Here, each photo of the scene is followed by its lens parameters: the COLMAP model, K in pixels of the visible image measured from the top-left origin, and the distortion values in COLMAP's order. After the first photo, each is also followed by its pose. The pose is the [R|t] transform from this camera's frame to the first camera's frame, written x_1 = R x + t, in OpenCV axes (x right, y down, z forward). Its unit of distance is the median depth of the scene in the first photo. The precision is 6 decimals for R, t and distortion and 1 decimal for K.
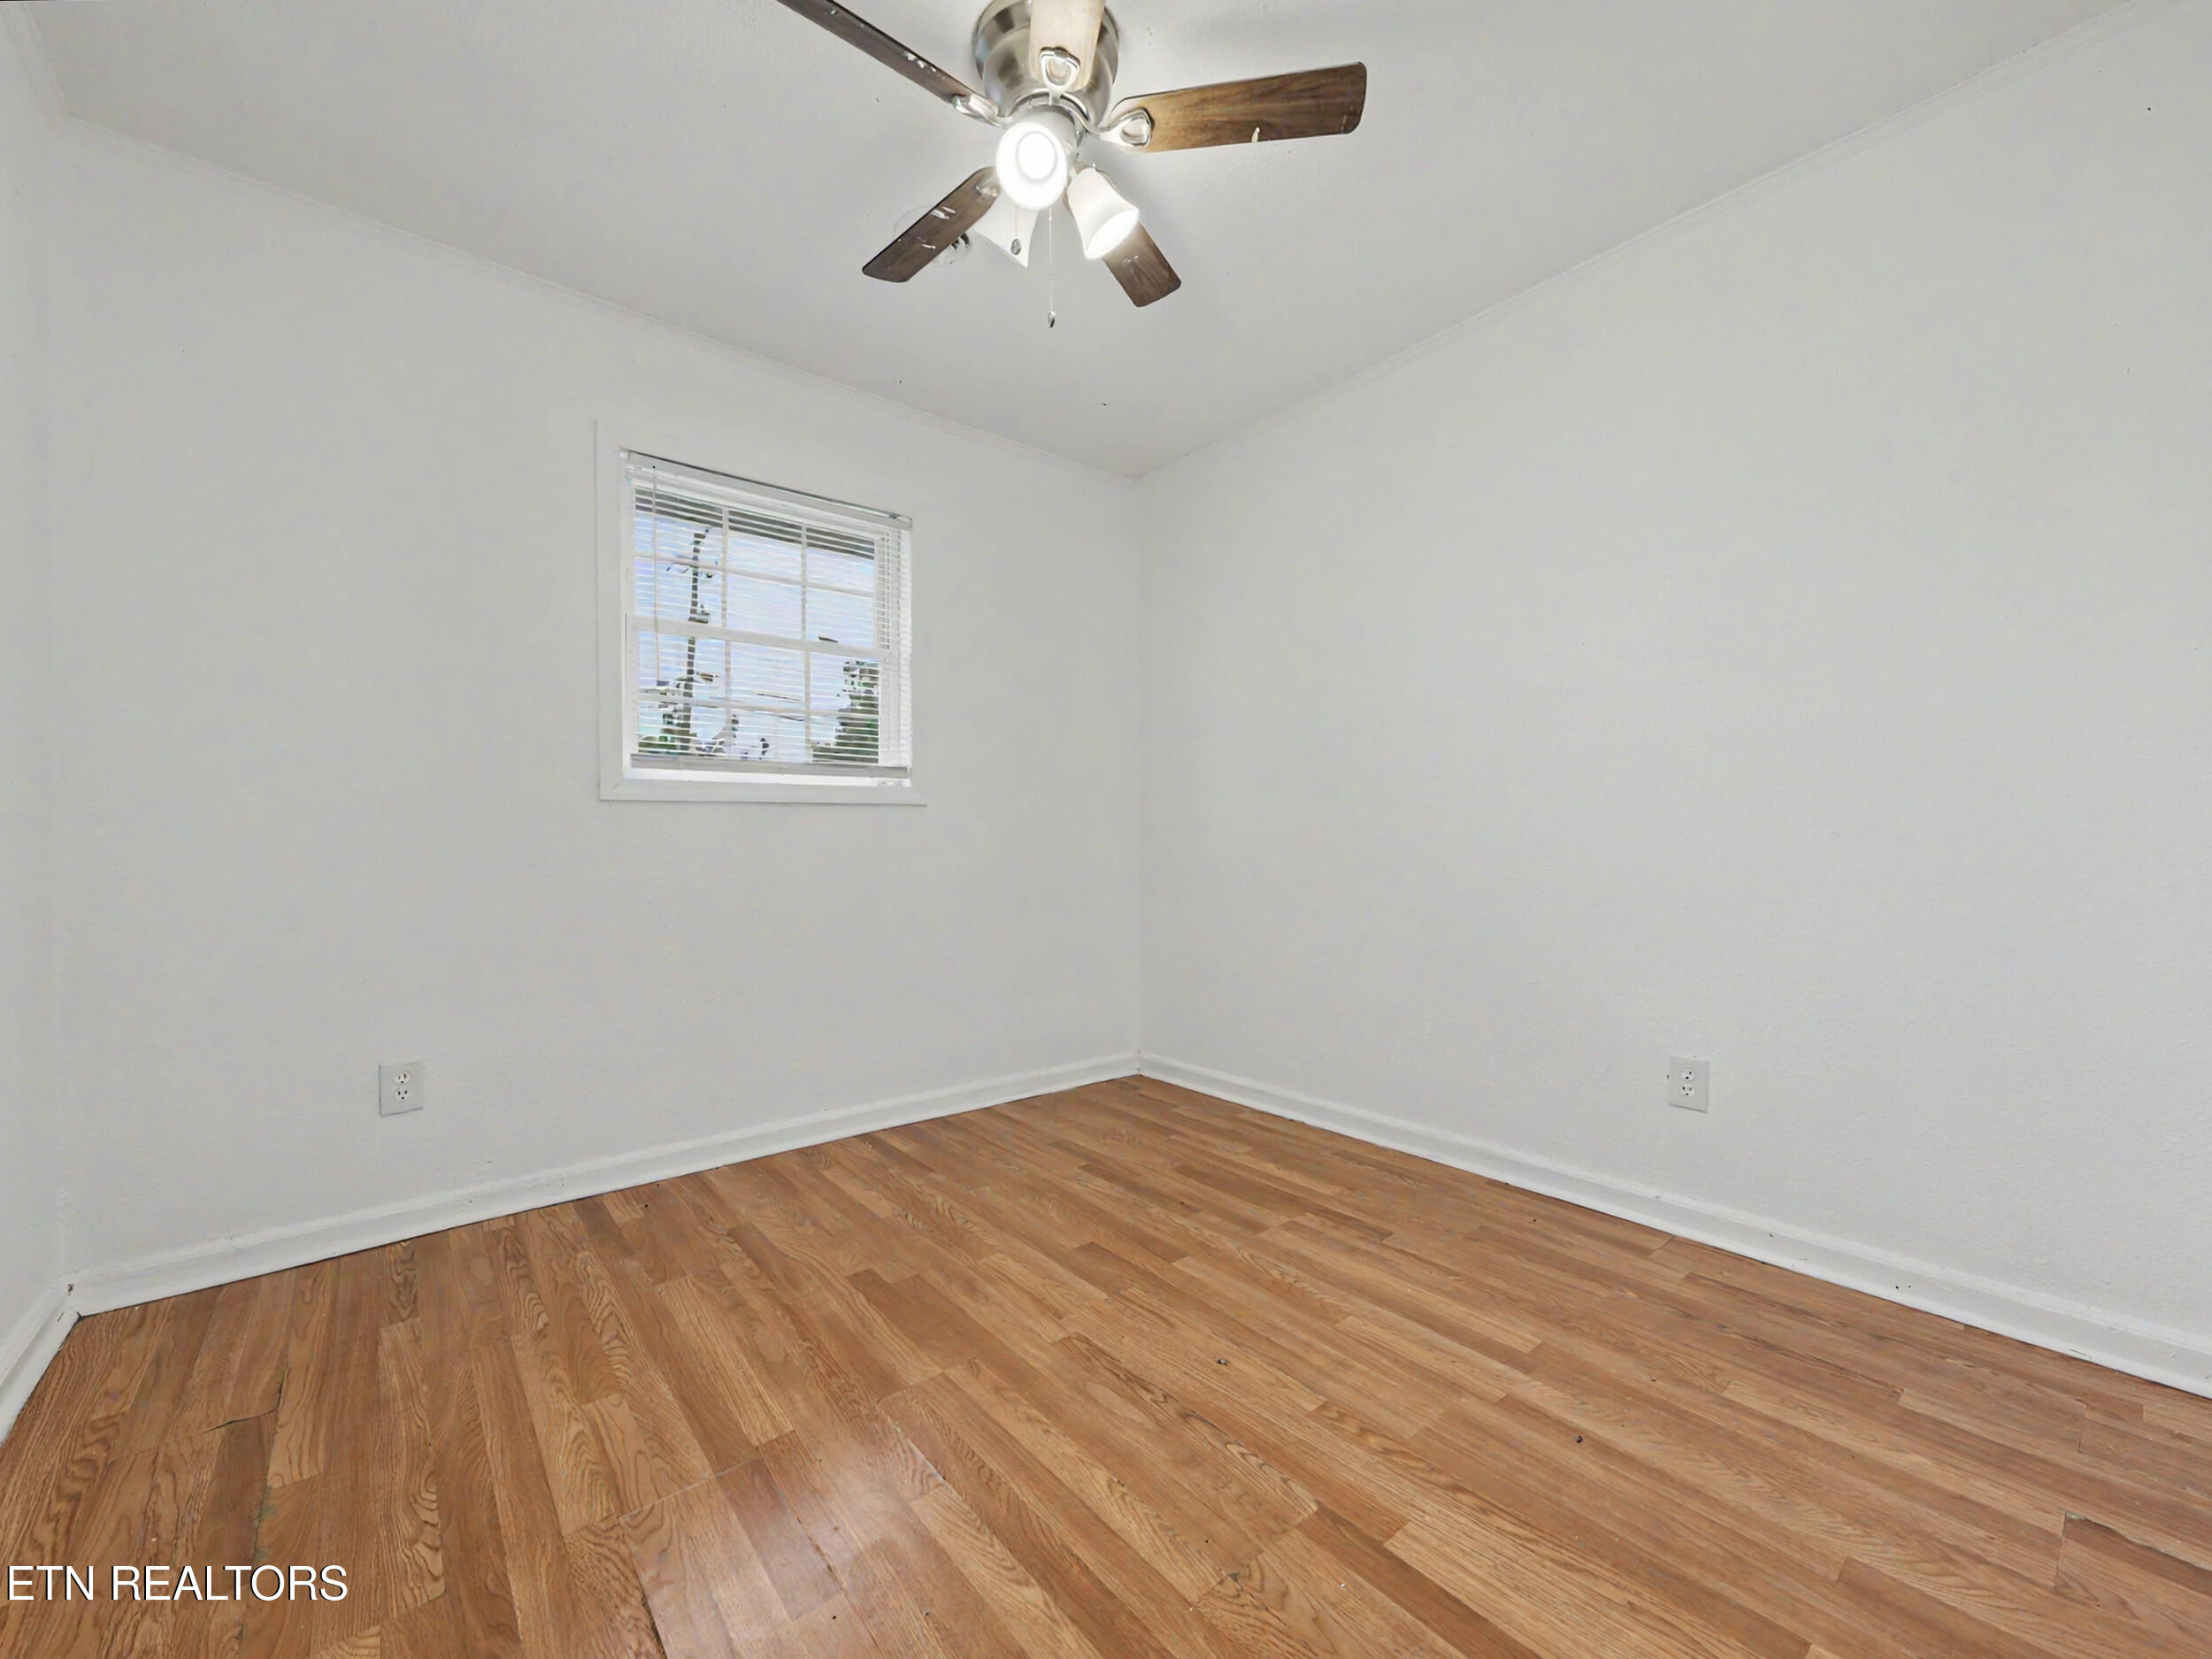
lens RADIAL K [[867.2, 0, 1100.0], [0, 867.2, 834.8], [0, 0, 1]] dist [-0.001701, -0.000451]
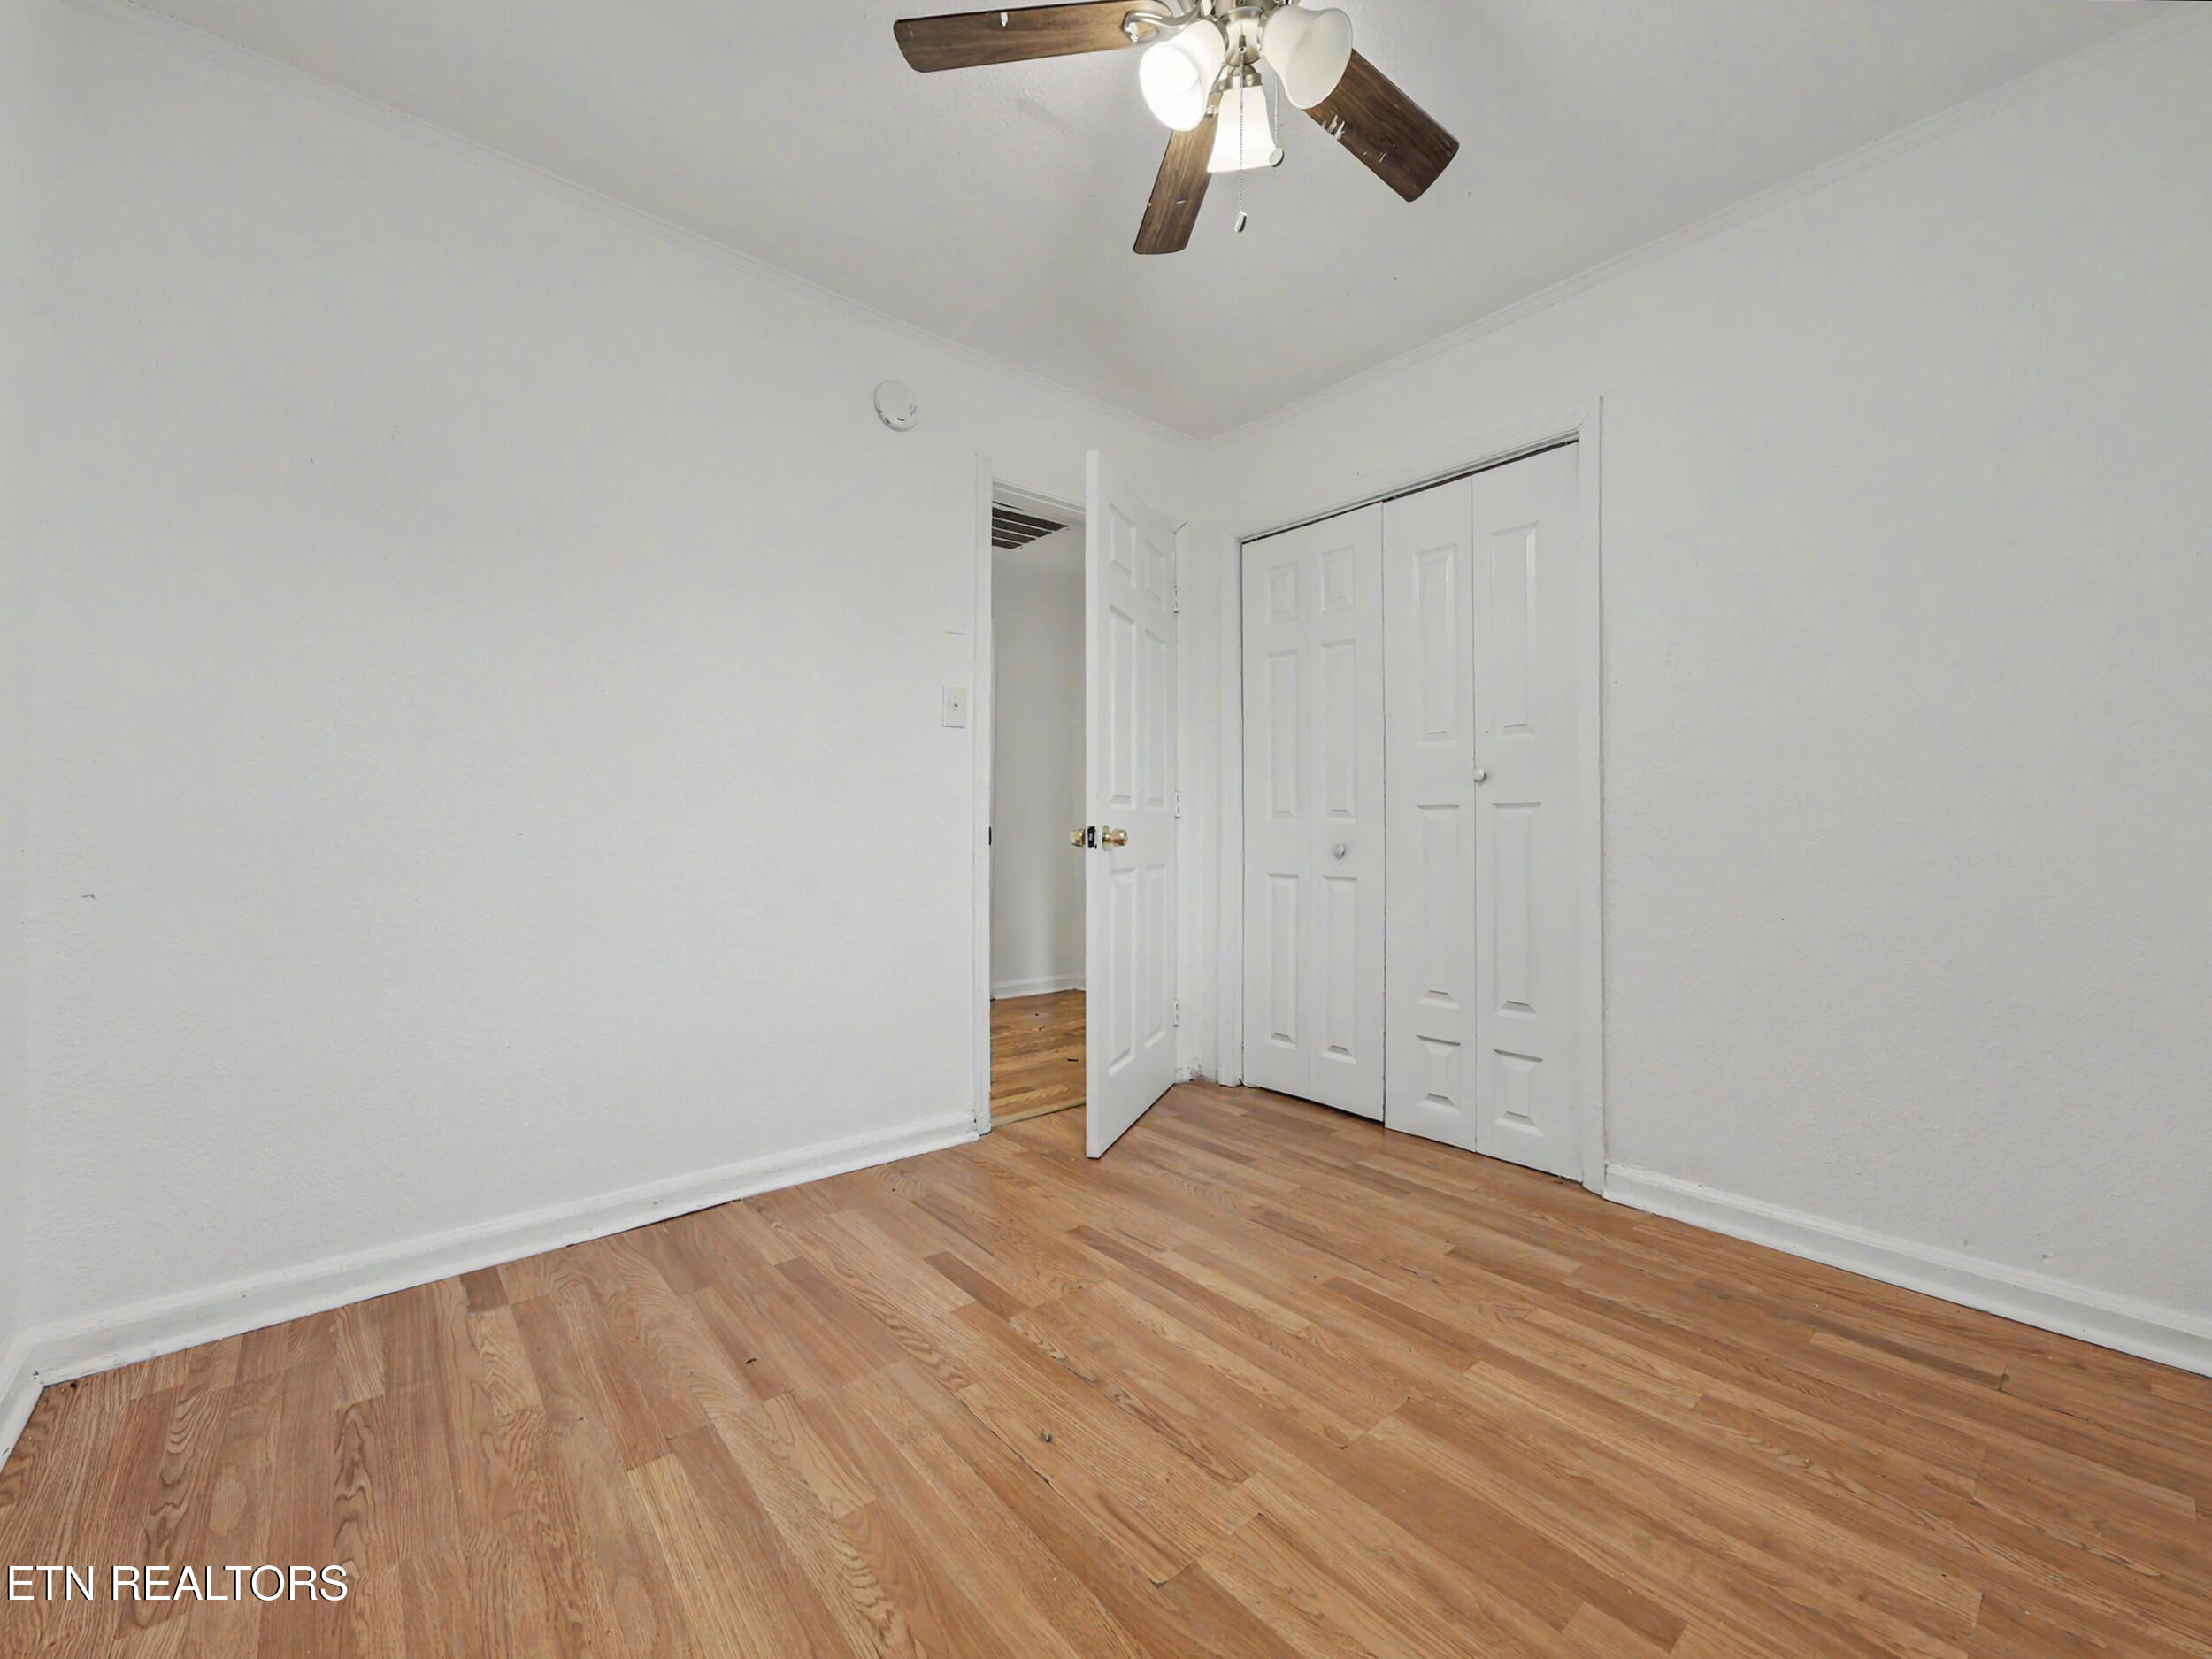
lens RADIAL K [[867.2, 0, 1100.0], [0, 867.2, 834.8], [0, 0, 1]] dist [-0.001701, -0.000451]
pose [[-0.999877, 0.002594, -0.015470, 0.105431], [0.002644, 0.999991, -0.003243, 0.017620], [0.015461, -0.003284, -0.999875, 1.945142]]
